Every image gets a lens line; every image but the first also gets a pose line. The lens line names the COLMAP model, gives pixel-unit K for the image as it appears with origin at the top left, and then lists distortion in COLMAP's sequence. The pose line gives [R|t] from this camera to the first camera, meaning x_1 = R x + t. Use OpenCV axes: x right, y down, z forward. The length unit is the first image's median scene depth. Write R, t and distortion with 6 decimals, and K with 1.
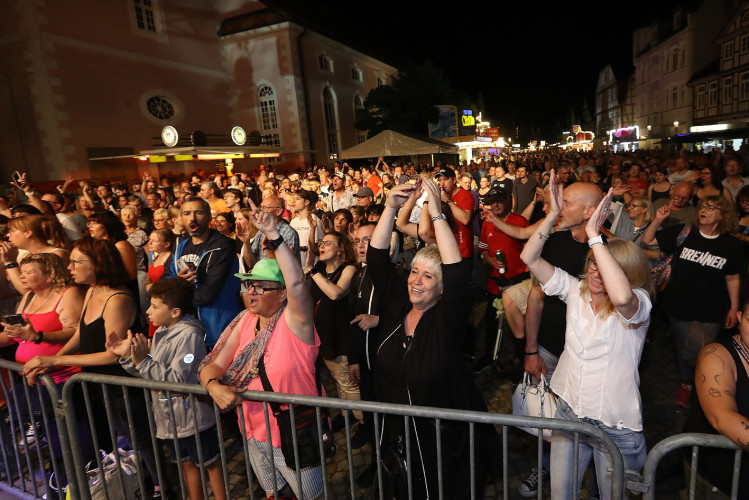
lens RADIAL K [[447.9, 0, 374.5], [0, 447.9, 250.0], [0, 0, 1]] dist [0.001392, 0.001094]
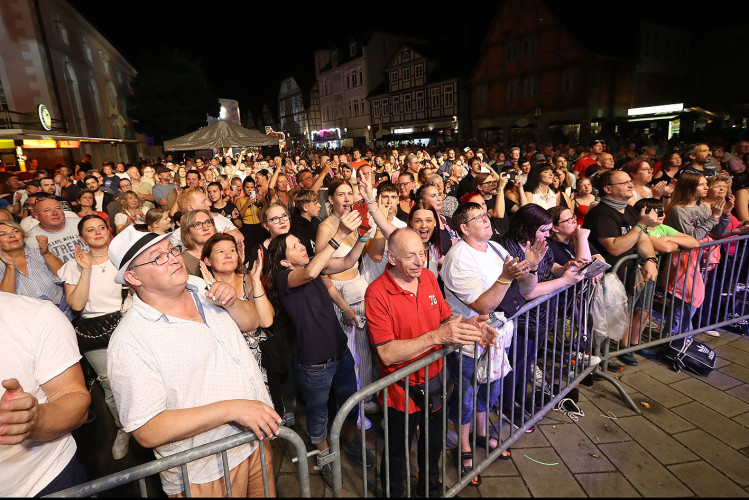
lens RADIAL K [[447.9, 0, 374.5], [0, 447.9, 250.0], [0, 0, 1]] dist [0.001392, 0.001094]
pose [[0.674492, -0.157165, 0.721359, -0.319877], [0.162466, 0.984724, 0.062635, 0.000519], [-0.720184, 0.074949, 0.689723, 0.078106]]
